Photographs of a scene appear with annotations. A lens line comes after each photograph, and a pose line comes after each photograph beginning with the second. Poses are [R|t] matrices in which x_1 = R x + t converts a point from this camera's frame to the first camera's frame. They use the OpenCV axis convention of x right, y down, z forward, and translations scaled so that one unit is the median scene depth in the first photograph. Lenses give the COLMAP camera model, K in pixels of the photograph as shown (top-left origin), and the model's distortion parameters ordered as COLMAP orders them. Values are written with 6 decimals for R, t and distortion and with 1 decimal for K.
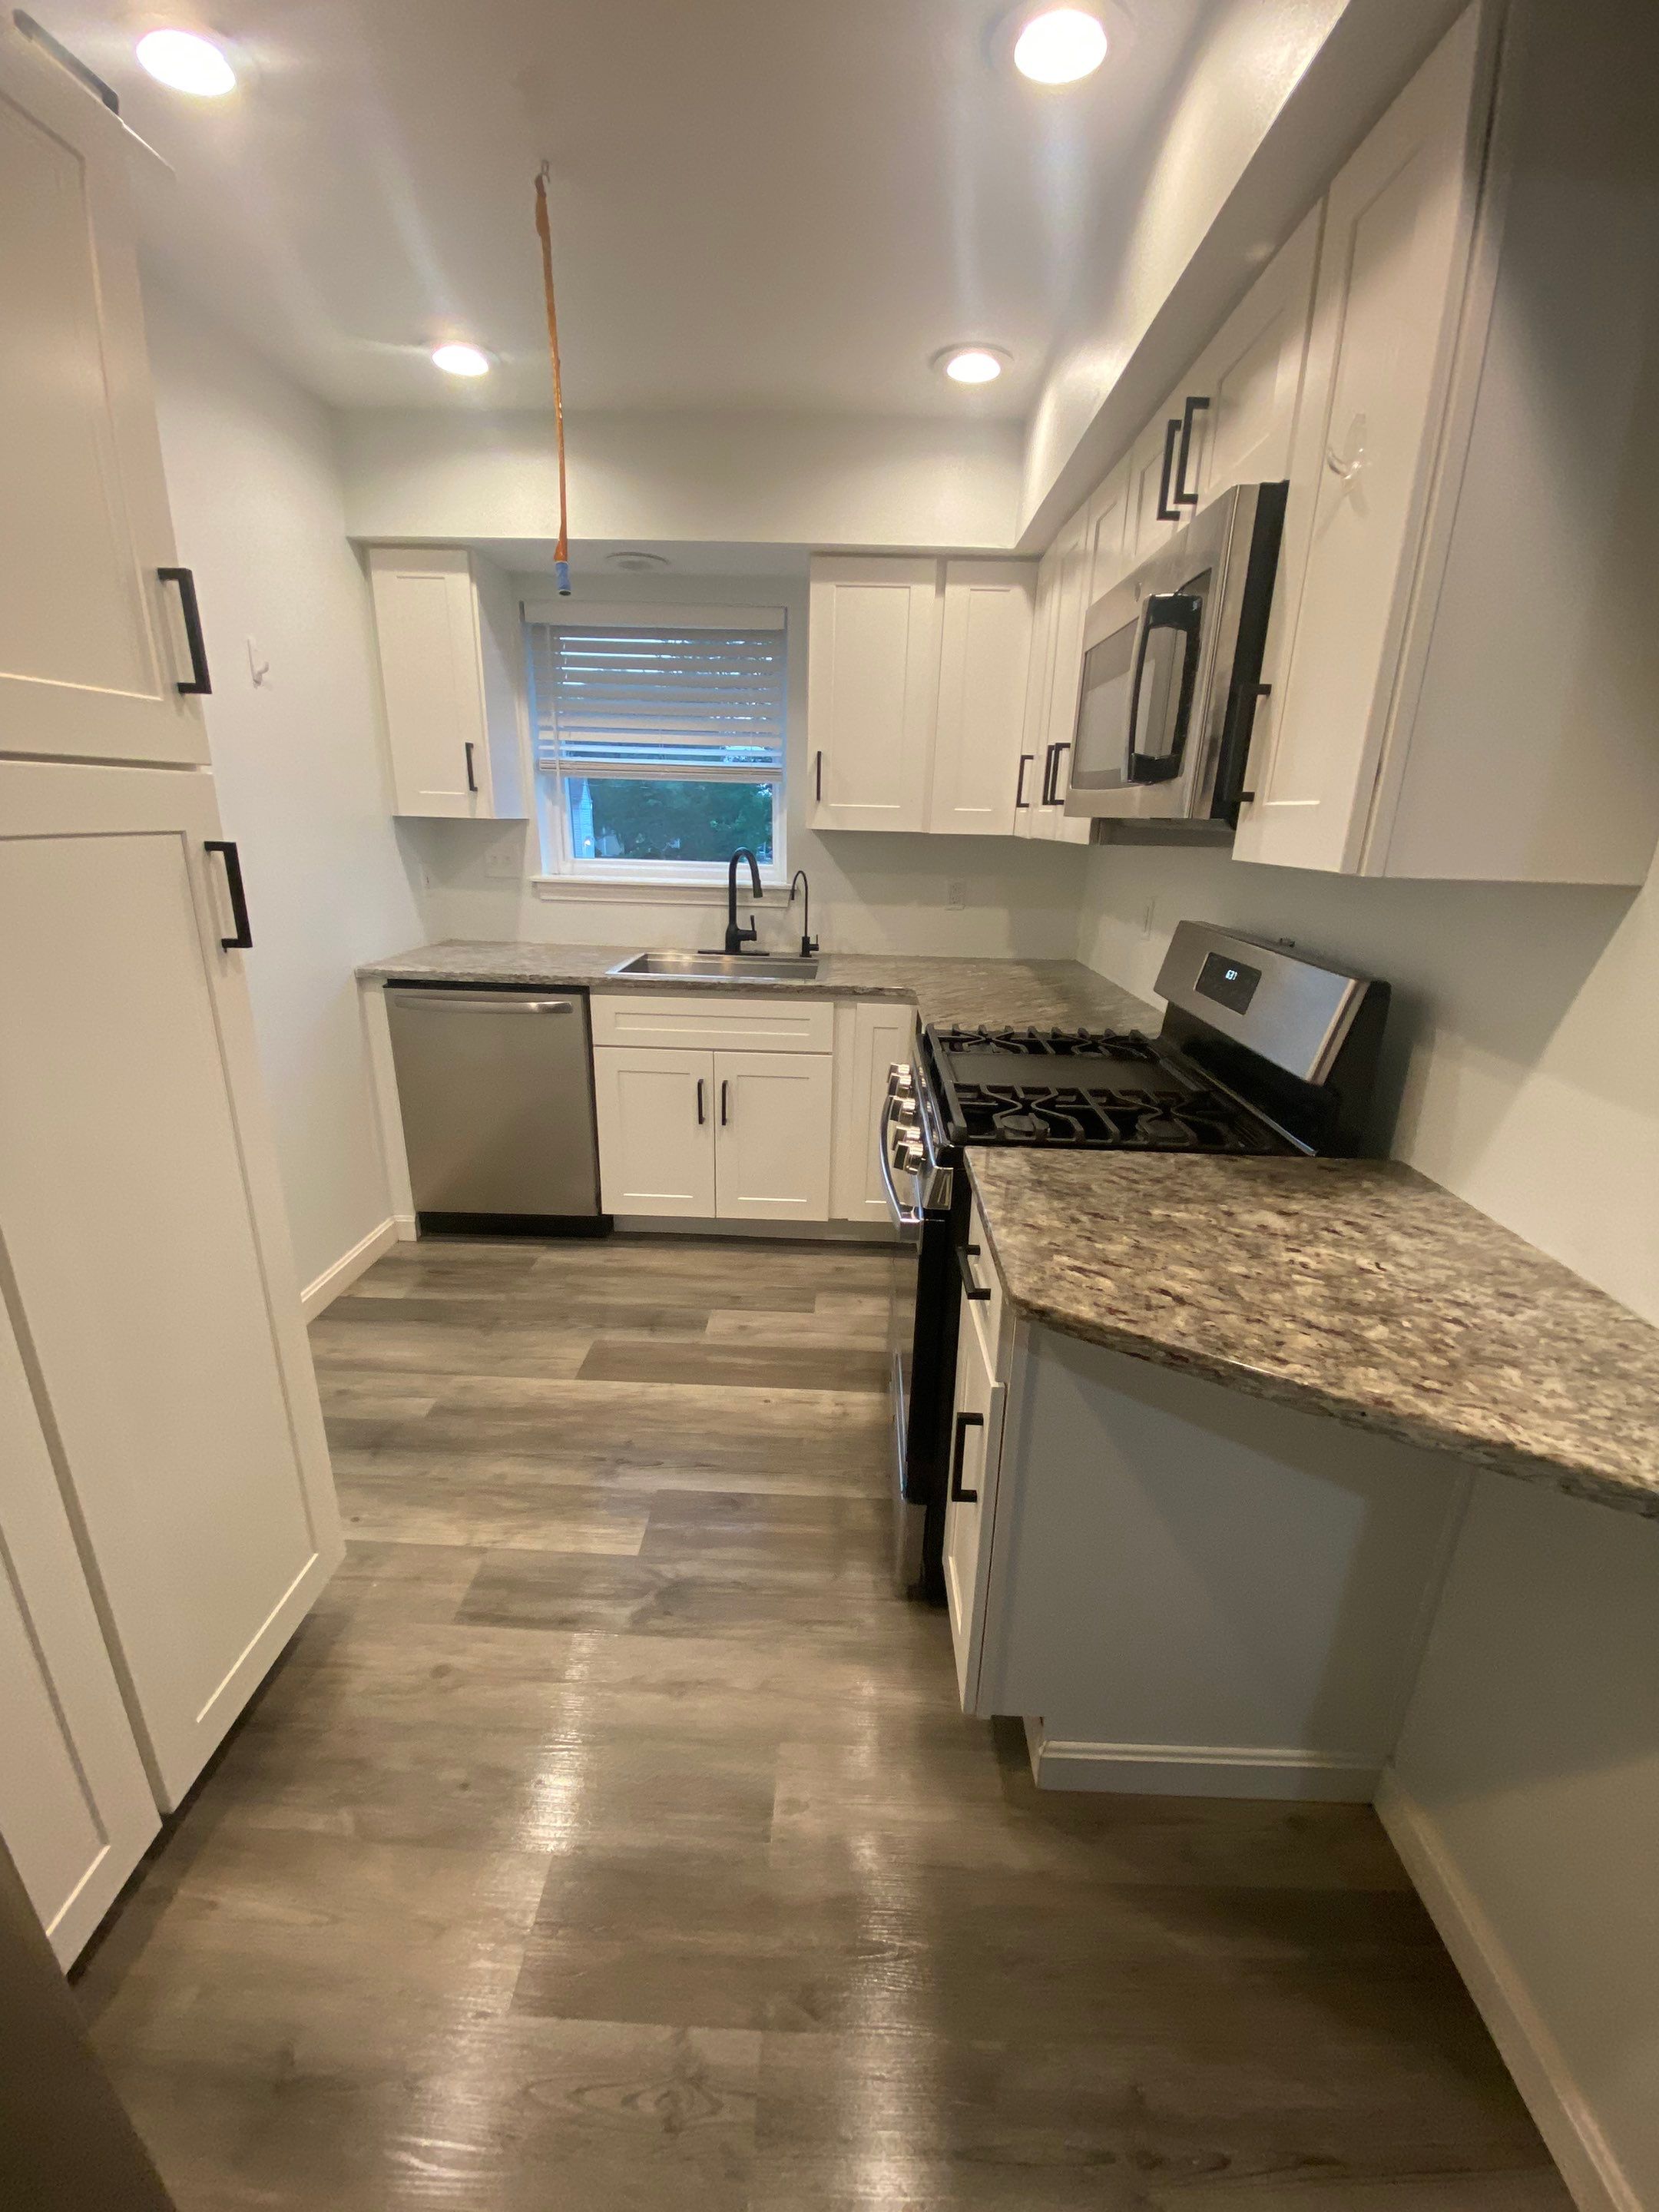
lens RADIAL K [[902.2, 0, 836.5], [0, 902.2, 1112.0], [0, 0, 1]] dist [0.018659, -0.017460]
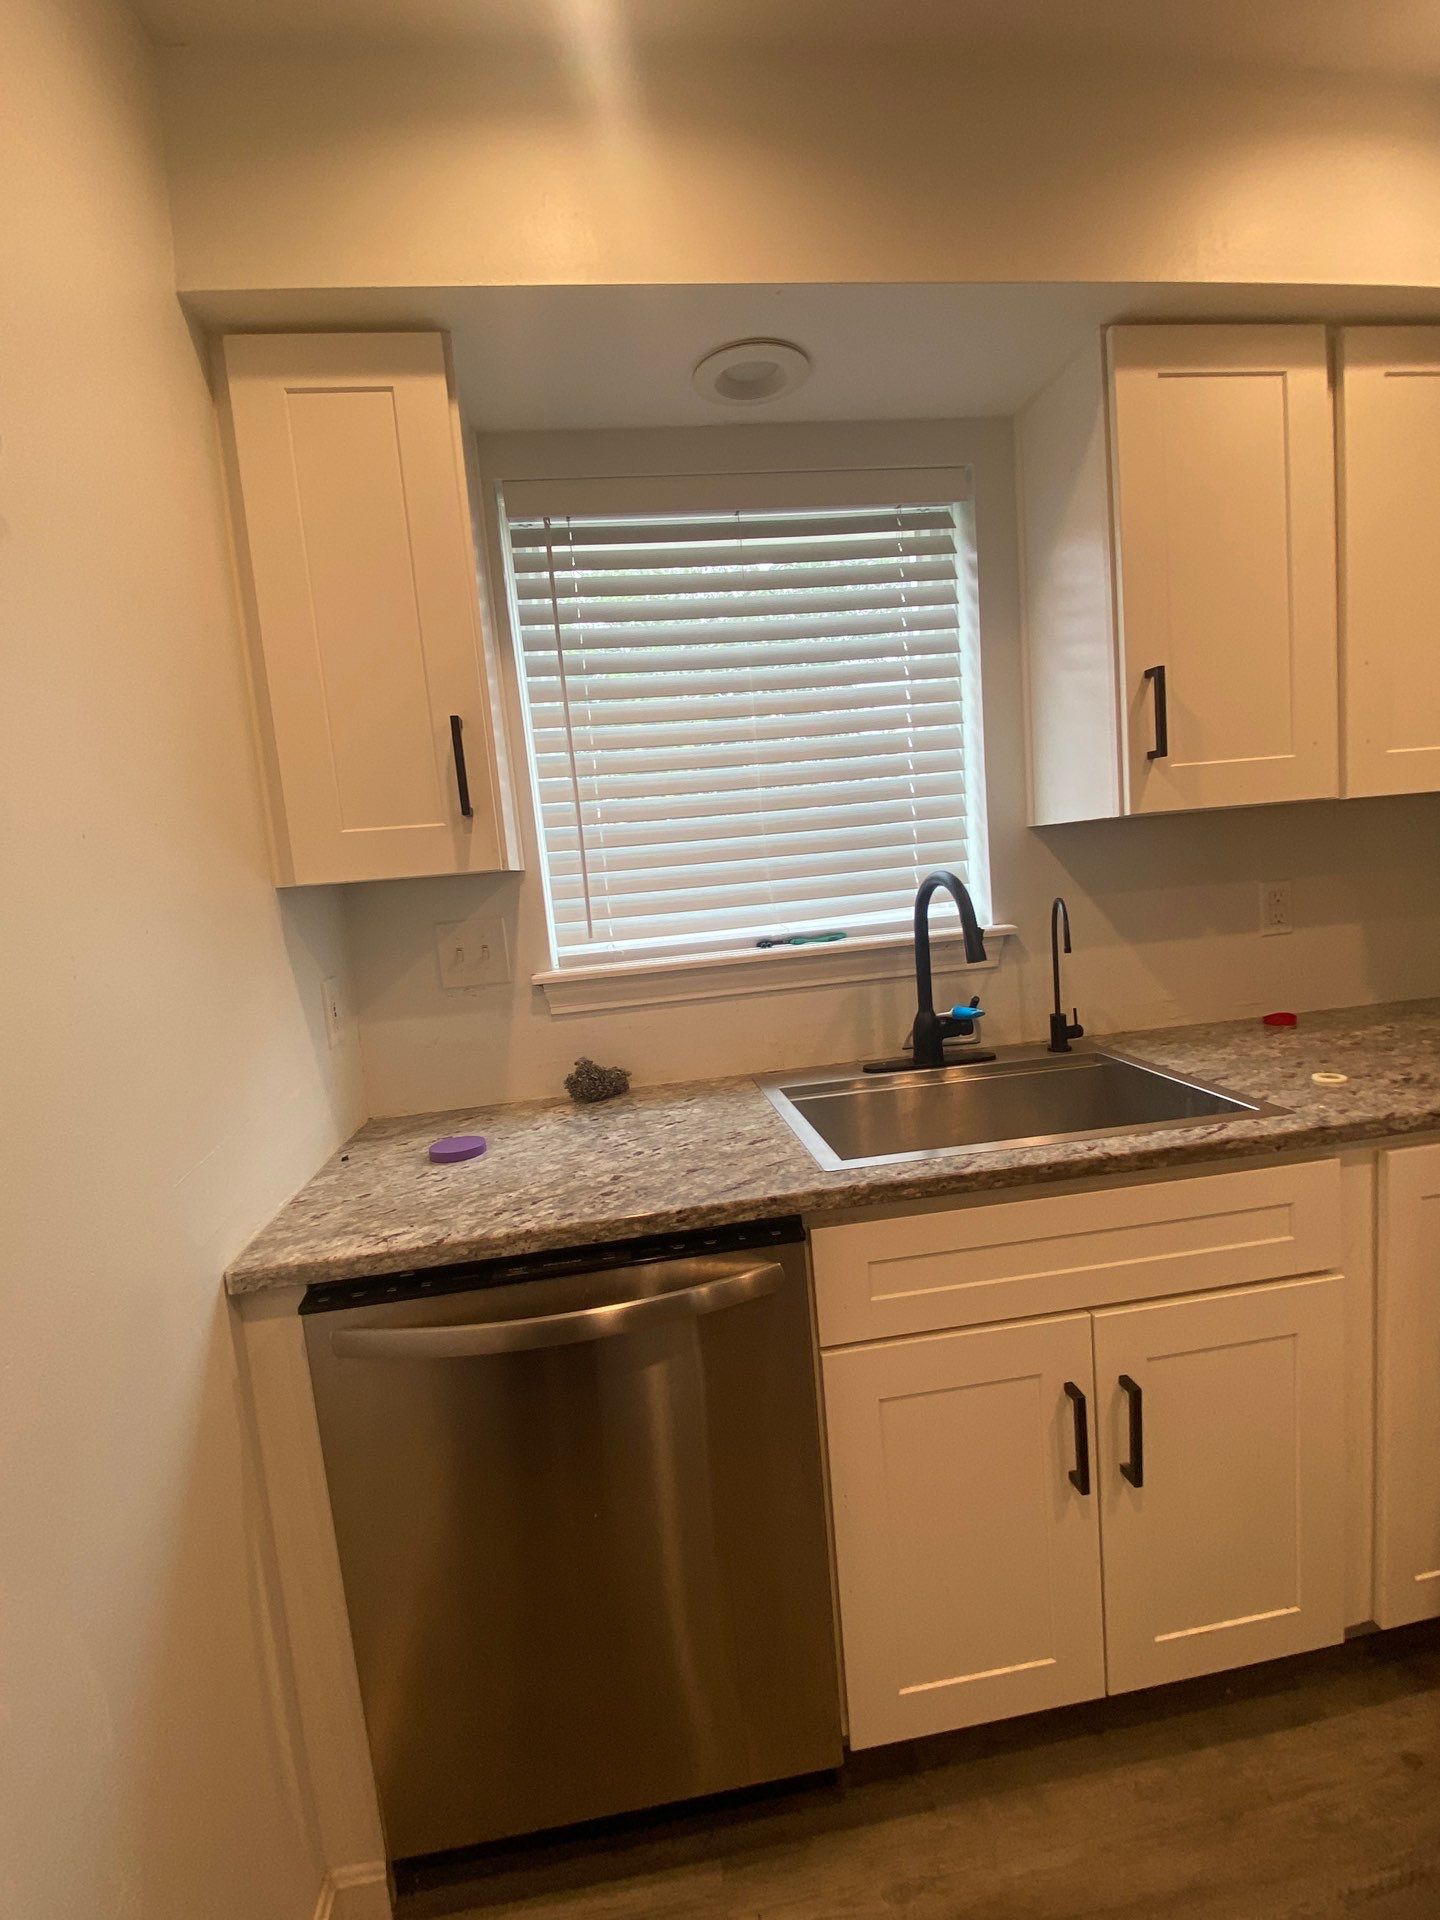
lens RADIAL K [[881.6, 0, 731.5], [0, 881.6, 955.0], [0, 0, 1]] dist [0.024668, -0.021274]
pose [[0.980979, -0.124692, 0.148772, -0.641368], [0.152669, 0.968935, -0.194570, -0.325398], [-0.119889, 0.213582, 0.969541, 1.040290]]
